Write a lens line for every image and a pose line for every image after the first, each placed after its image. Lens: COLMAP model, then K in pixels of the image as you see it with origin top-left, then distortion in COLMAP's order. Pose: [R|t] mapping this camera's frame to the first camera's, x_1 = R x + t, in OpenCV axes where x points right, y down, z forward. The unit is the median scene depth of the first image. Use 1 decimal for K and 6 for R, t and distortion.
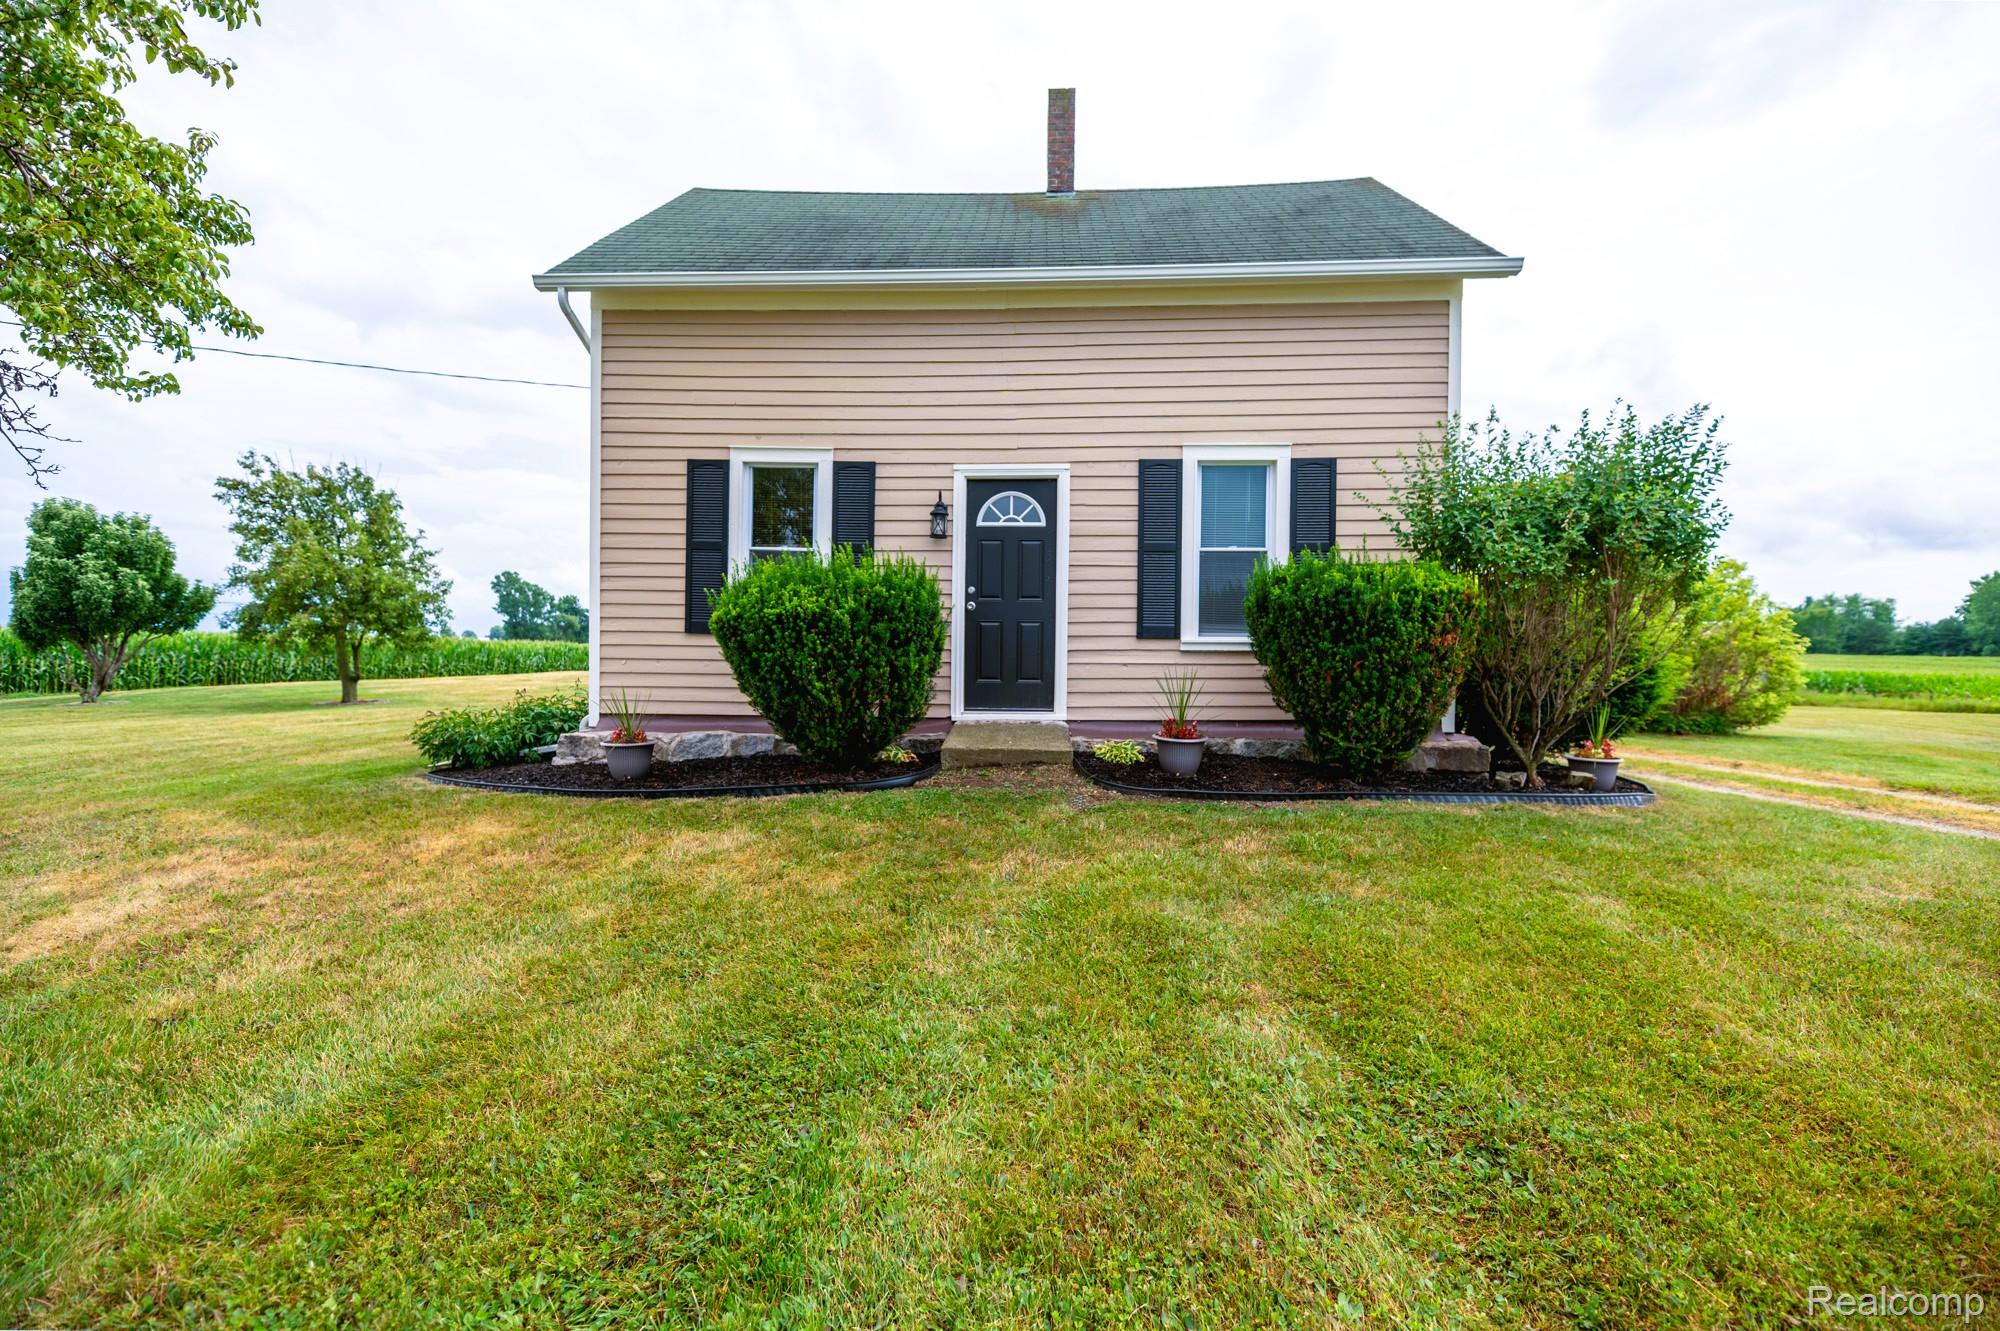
lens RADIAL K [[817.7, 0, 1013.2], [0, 817.7, 656.5], [0, 0, 1]] dist [-0.001912, -0.001753]
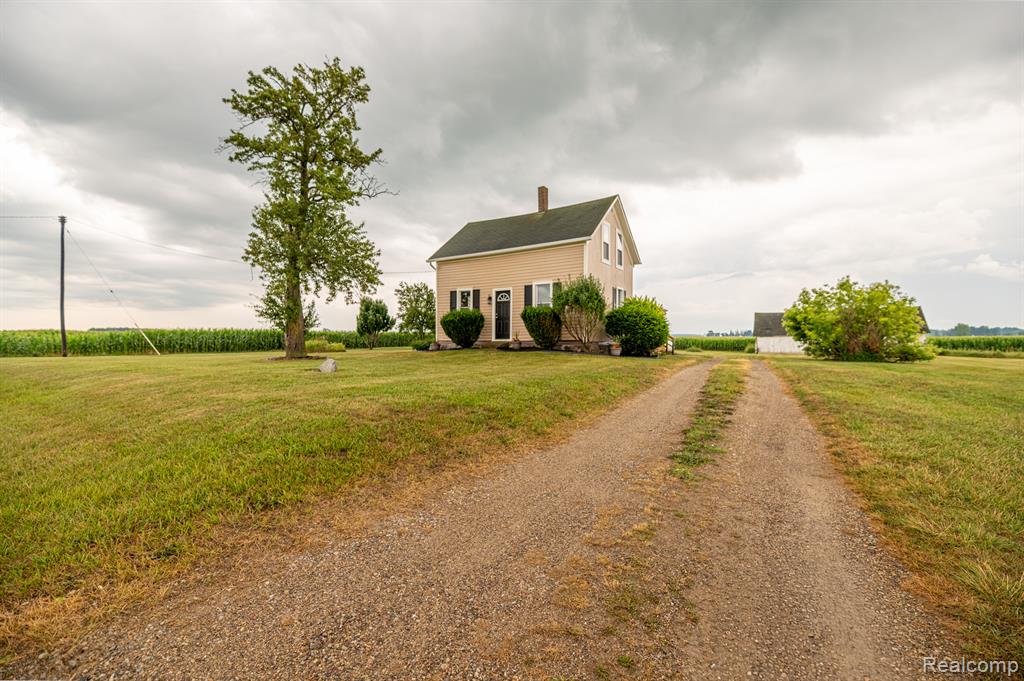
lens RADIAL K [[418.7, 0, 518.7], [0, 418.7, 341.7], [0, 0, 1]] dist [-0.001912, -0.001753]
pose [[0.871299, -0.003240, -0.490741, 0.471037], [-0.000435, 0.999973, -0.007373, 0.037207], [0.490751, 0.006638, 0.871274, -0.404014]]
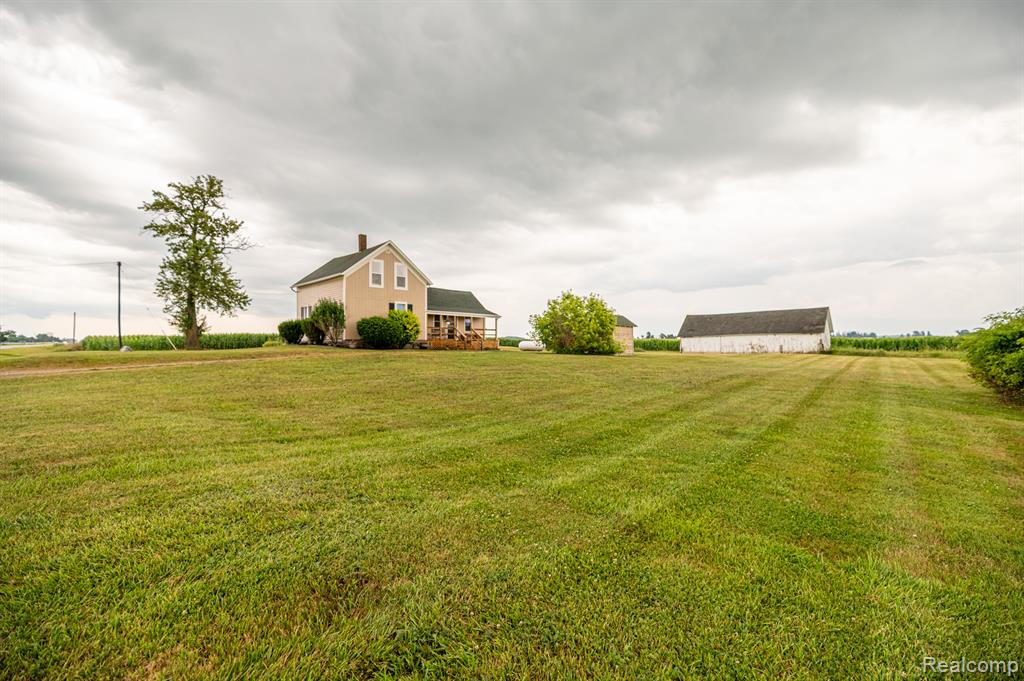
lens RADIAL K [[418.7, 0, 513.0], [0, 418.7, 341.3], [0, 0, 1]] dist [-0.001912, -0.001753]
pose [[0.762352, -0.012513, -0.647042, 1.365584], [0.001003, 0.999835, -0.018154, 0.059267], [0.647162, 0.013191, 0.762239, -0.269167]]
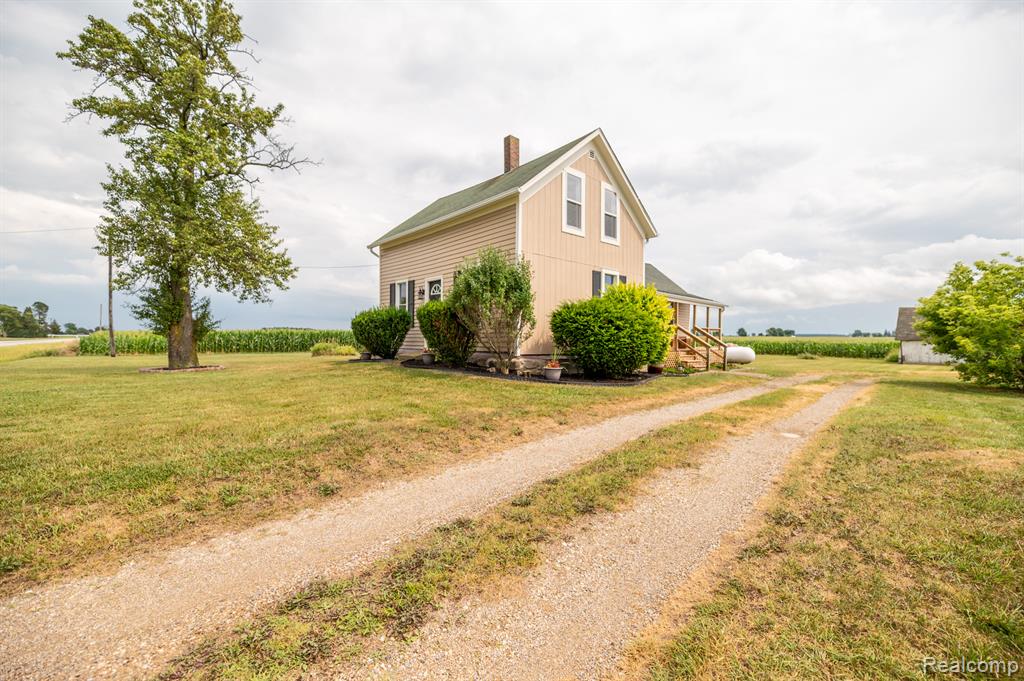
lens RADIAL K [[418.7, 0, 514.2], [0, 418.7, 342.1], [0, 0, 1]] dist [-0.001912, -0.001753]
pose [[0.715264, 0.003949, -0.698843, 0.543045], [-0.008723, 0.999957, -0.003277, 0.017941], [0.698800, 0.008440, 0.715268, -0.016707]]
